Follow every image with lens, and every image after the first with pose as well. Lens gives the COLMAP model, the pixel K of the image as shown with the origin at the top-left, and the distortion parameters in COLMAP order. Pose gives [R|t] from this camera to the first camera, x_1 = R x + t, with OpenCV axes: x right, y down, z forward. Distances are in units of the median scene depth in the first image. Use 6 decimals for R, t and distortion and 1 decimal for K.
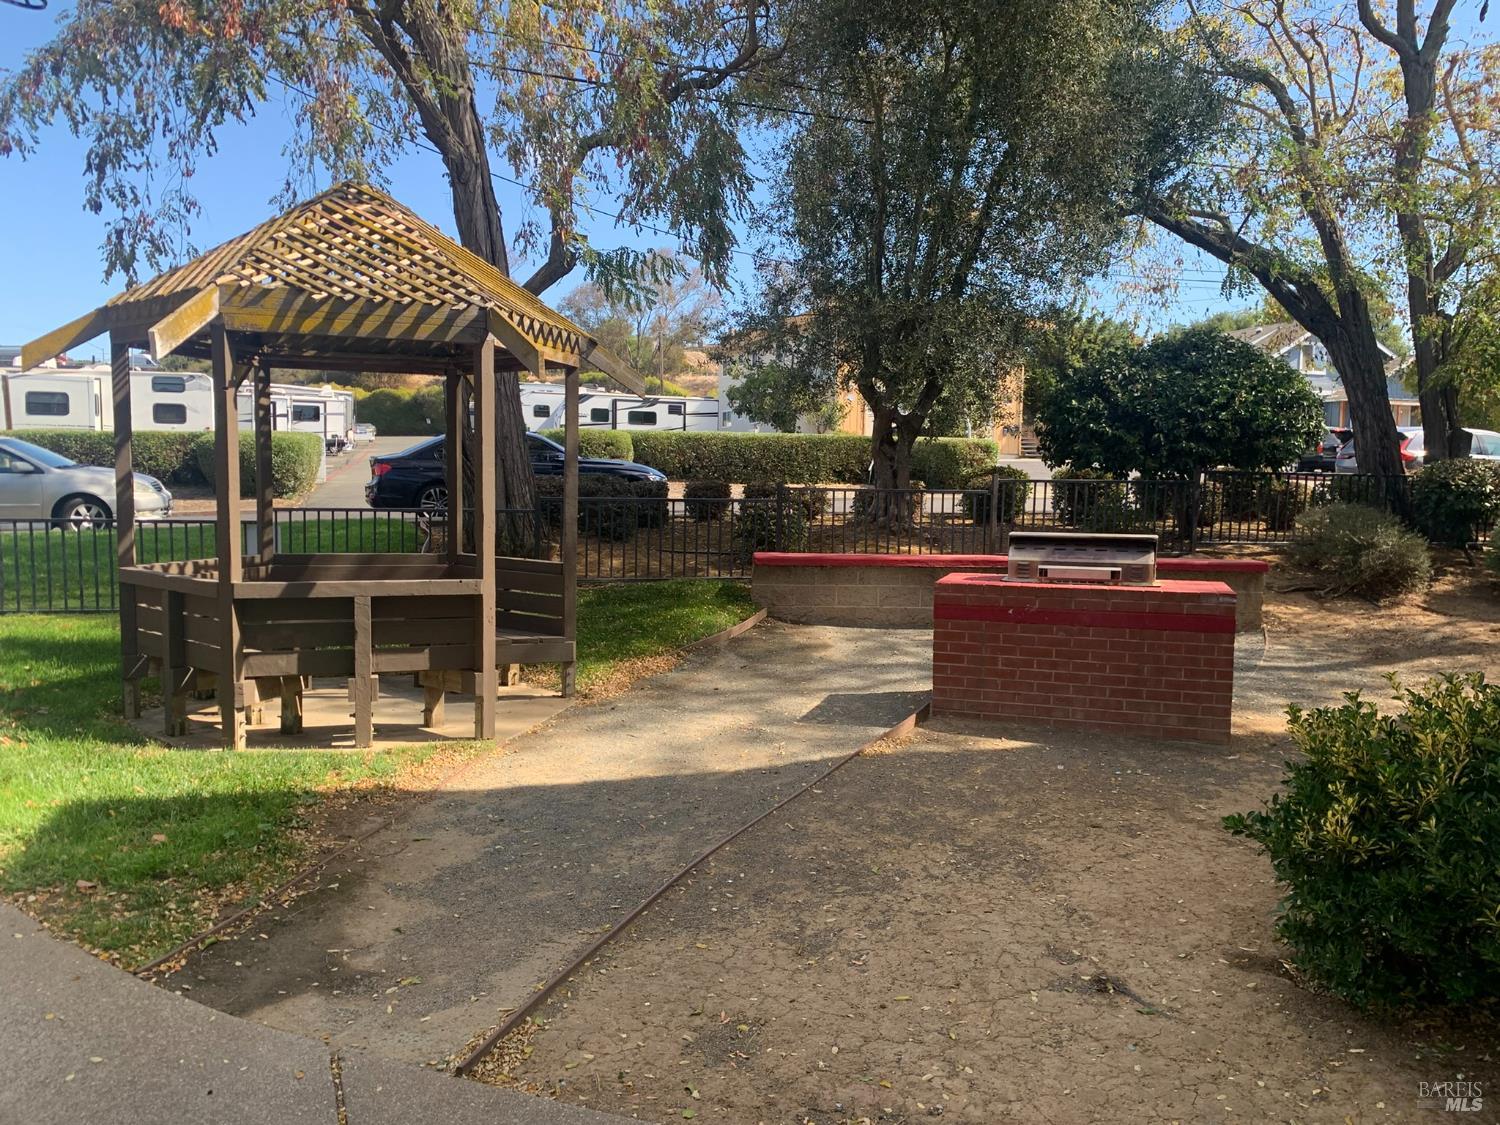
lens RADIAL K [[1140.4, 0, 748.1], [0, 1140.4, 561.8], [0, 0, 1]] dist [0.033412, -0.029821]
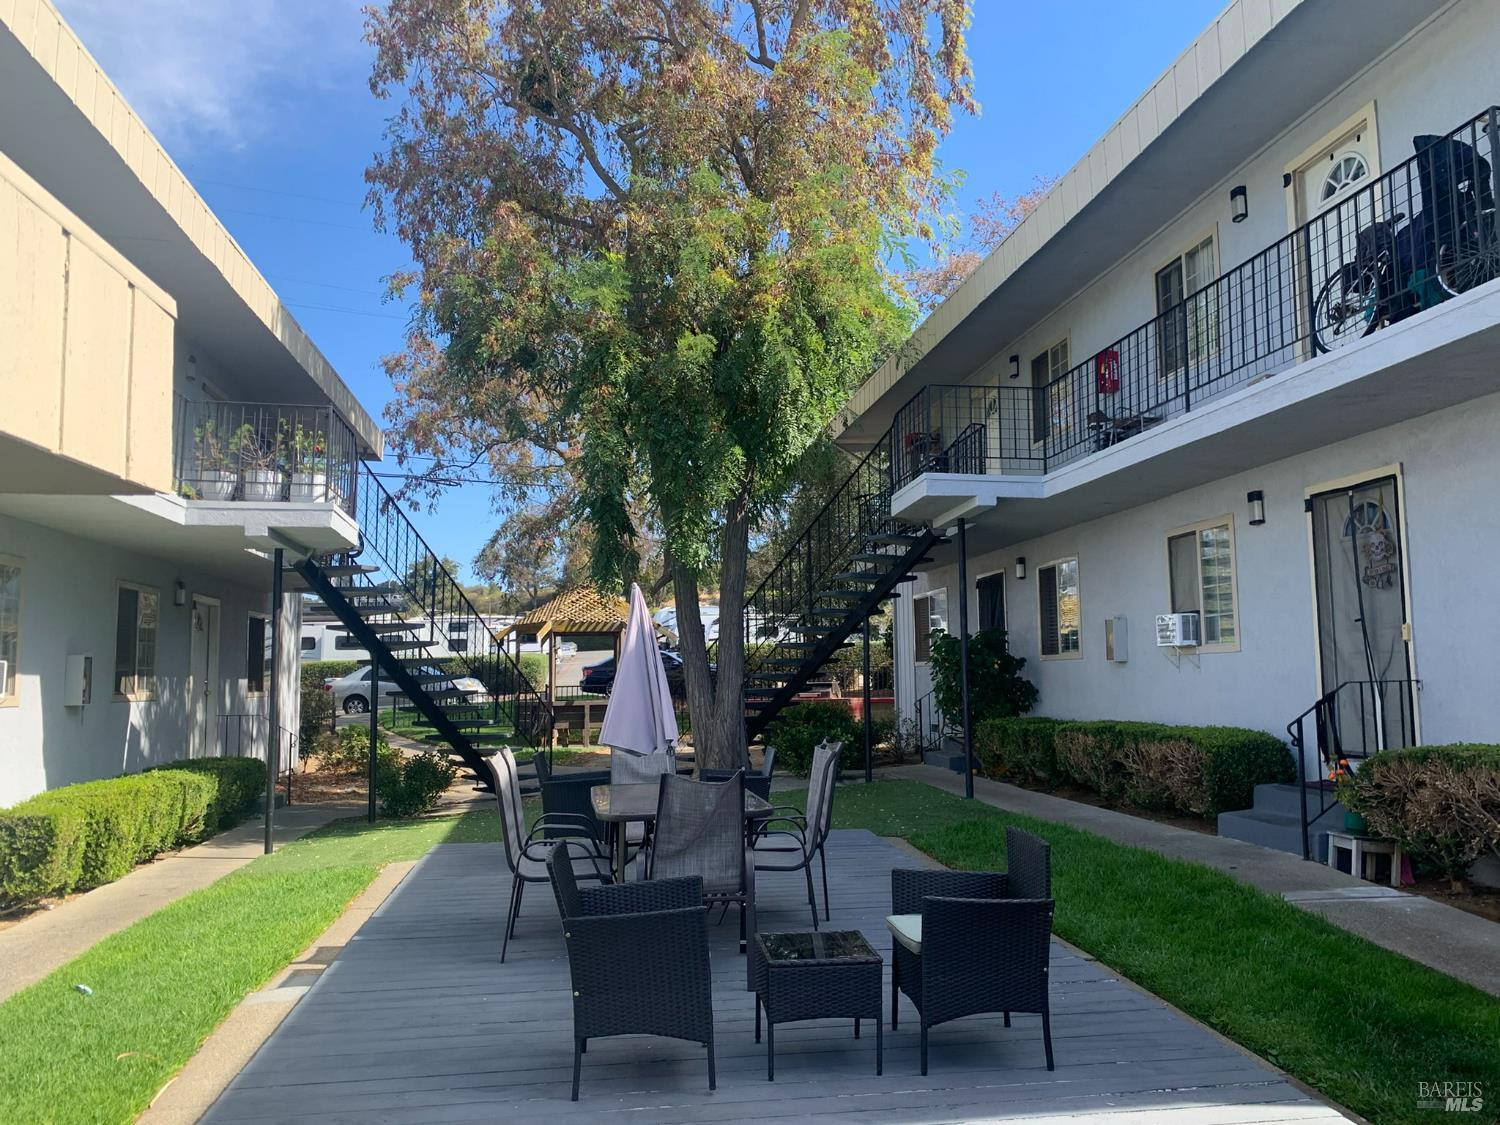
lens RADIAL K [[1140.4, 0, 751.8], [0, 1140.4, 563.6], [0, 0, 1]] dist [0.033412, -0.029821]
pose [[0.986646, -0.049041, -0.155320, 0.689700], [0.020961, 0.983897, -0.177504, 0.228120], [0.161524, 0.171878, 0.971786, -2.275261]]
